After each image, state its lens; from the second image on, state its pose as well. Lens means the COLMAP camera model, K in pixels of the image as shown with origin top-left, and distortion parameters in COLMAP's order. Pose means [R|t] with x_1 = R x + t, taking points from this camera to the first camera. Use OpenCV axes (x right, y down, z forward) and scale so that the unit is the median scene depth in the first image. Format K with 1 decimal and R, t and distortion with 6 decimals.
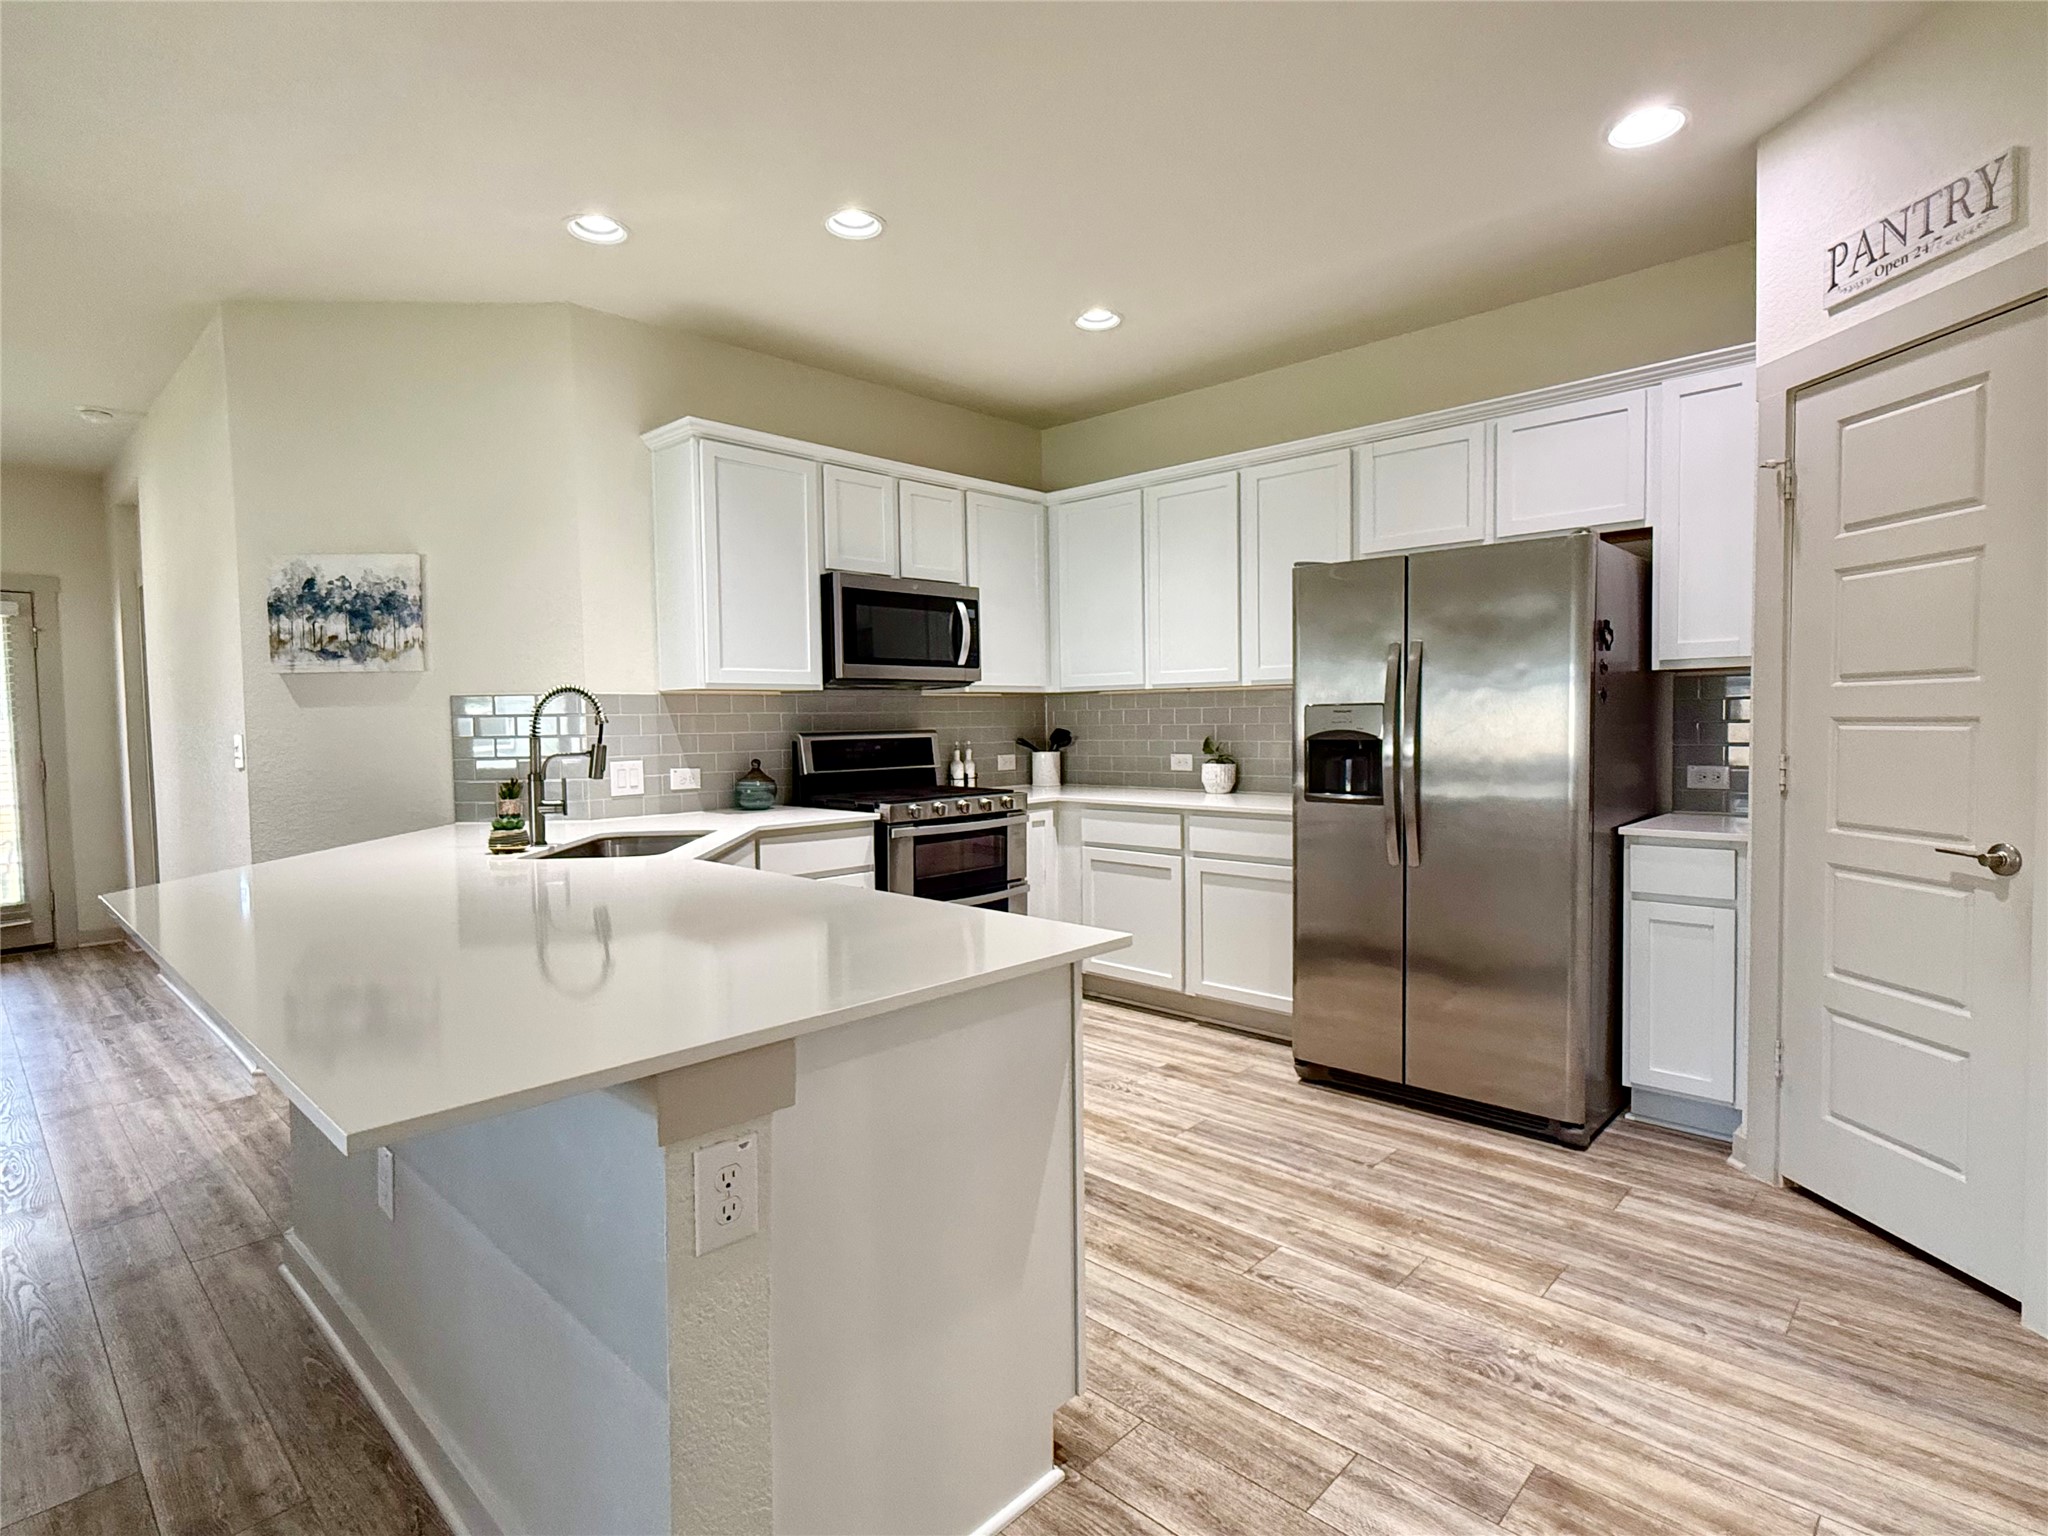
lens RADIAL K [[1045.5, 0, 1016.1], [0, 1045.5, 765.3], [0, 0, 1]] dist [-0.001466, 0.000858]
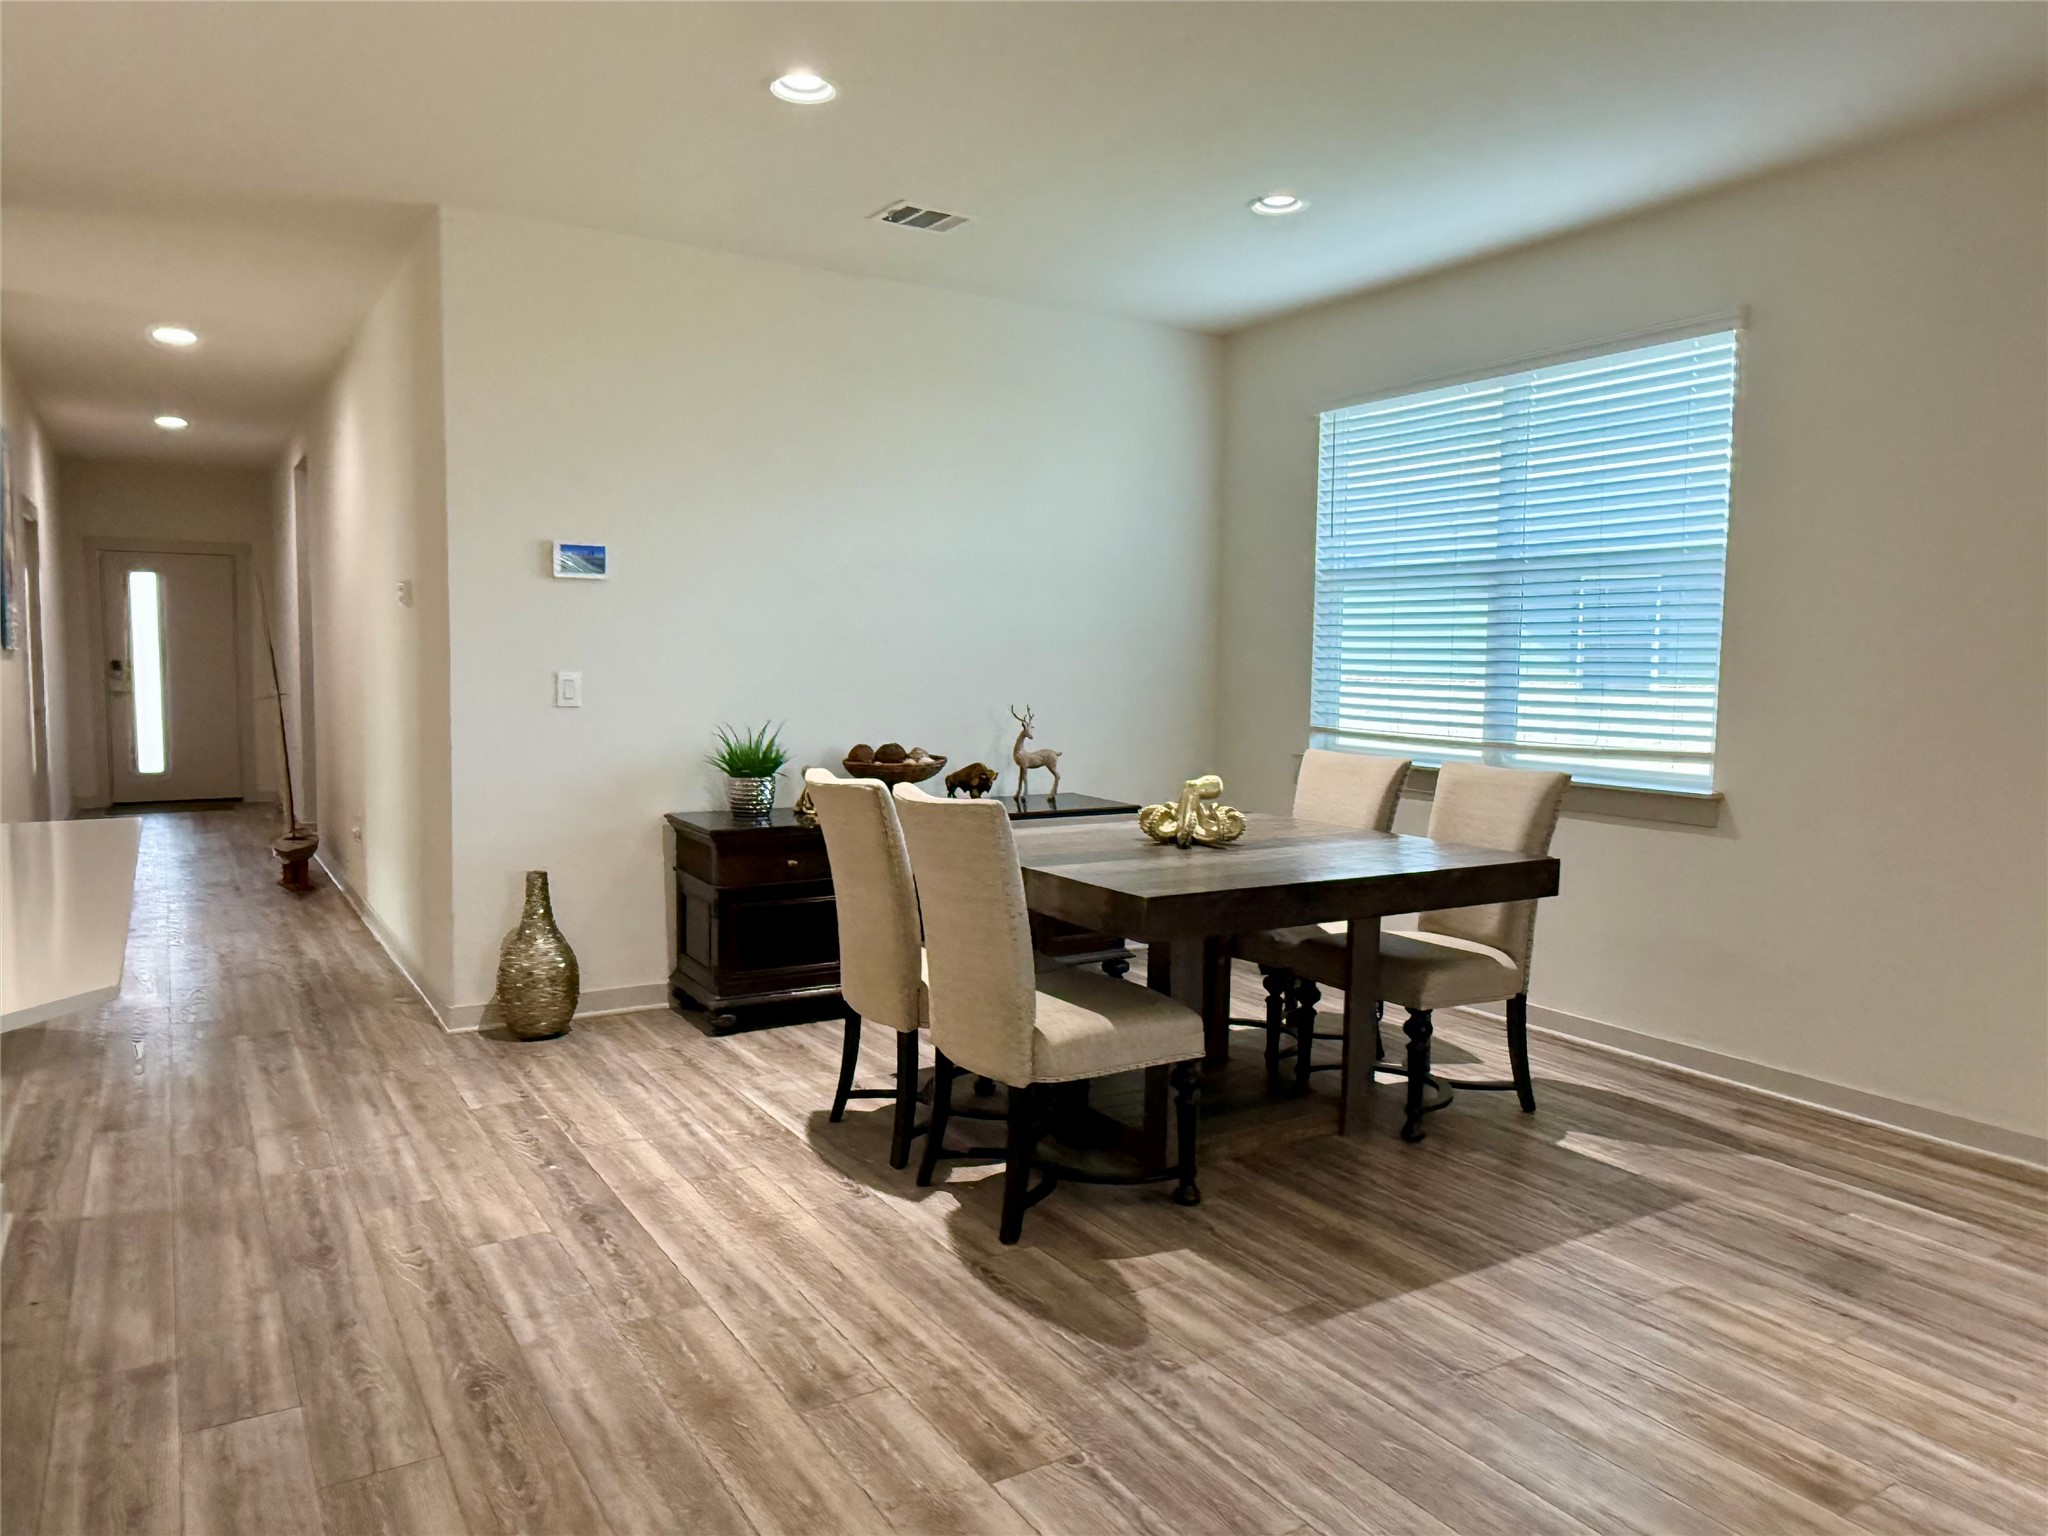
lens RADIAL K [[1392.7, 0, 1034.9], [0, 1392.7, 762.1], [0, 0, 1]] dist [-0.000479, 0.000020]
pose [[-0.969270, -0.016727, 0.245429, -1.068444], [0.011677, 0.993432, 0.113823, -0.047615], [-0.245721, 0.113191, -0.962709, 1.104260]]
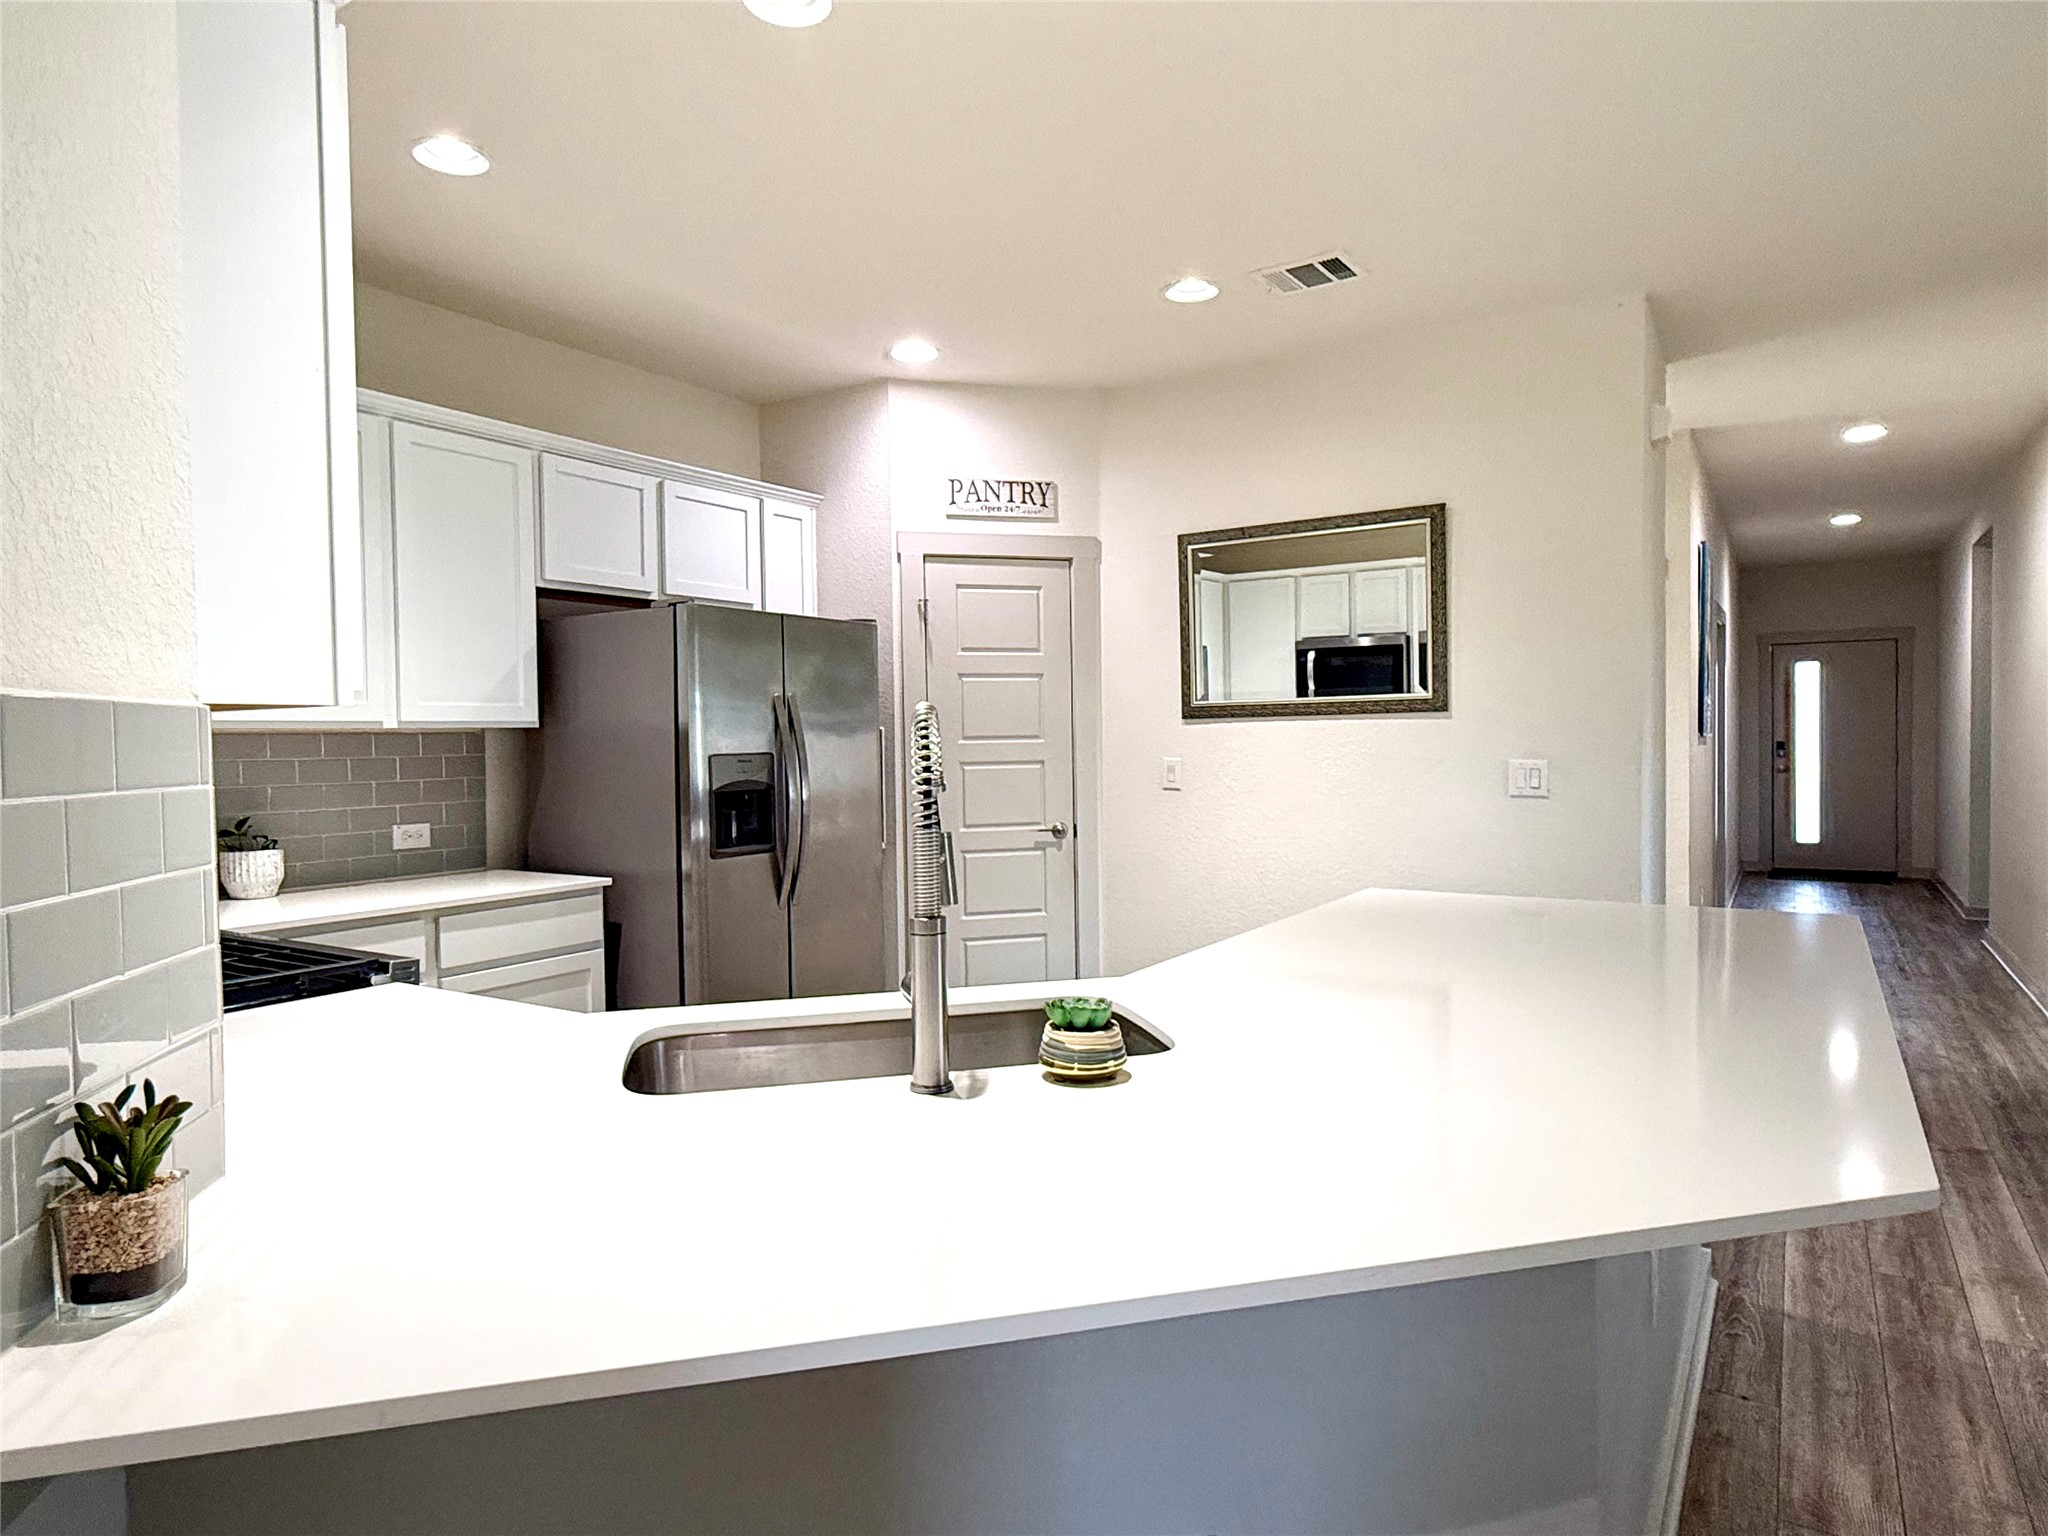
lens RADIAL K [[1207.3, 0, 1029.9], [0, 1207.3, 781.4], [0, 0, 1]] dist [0.000861, -0.000473]
pose [[-0.194120, -0.020446, 0.980765, -0.902929], [0.060146, 0.997654, 0.032702, -0.057309], [-0.979132, 0.065337, -0.192435, 1.018105]]
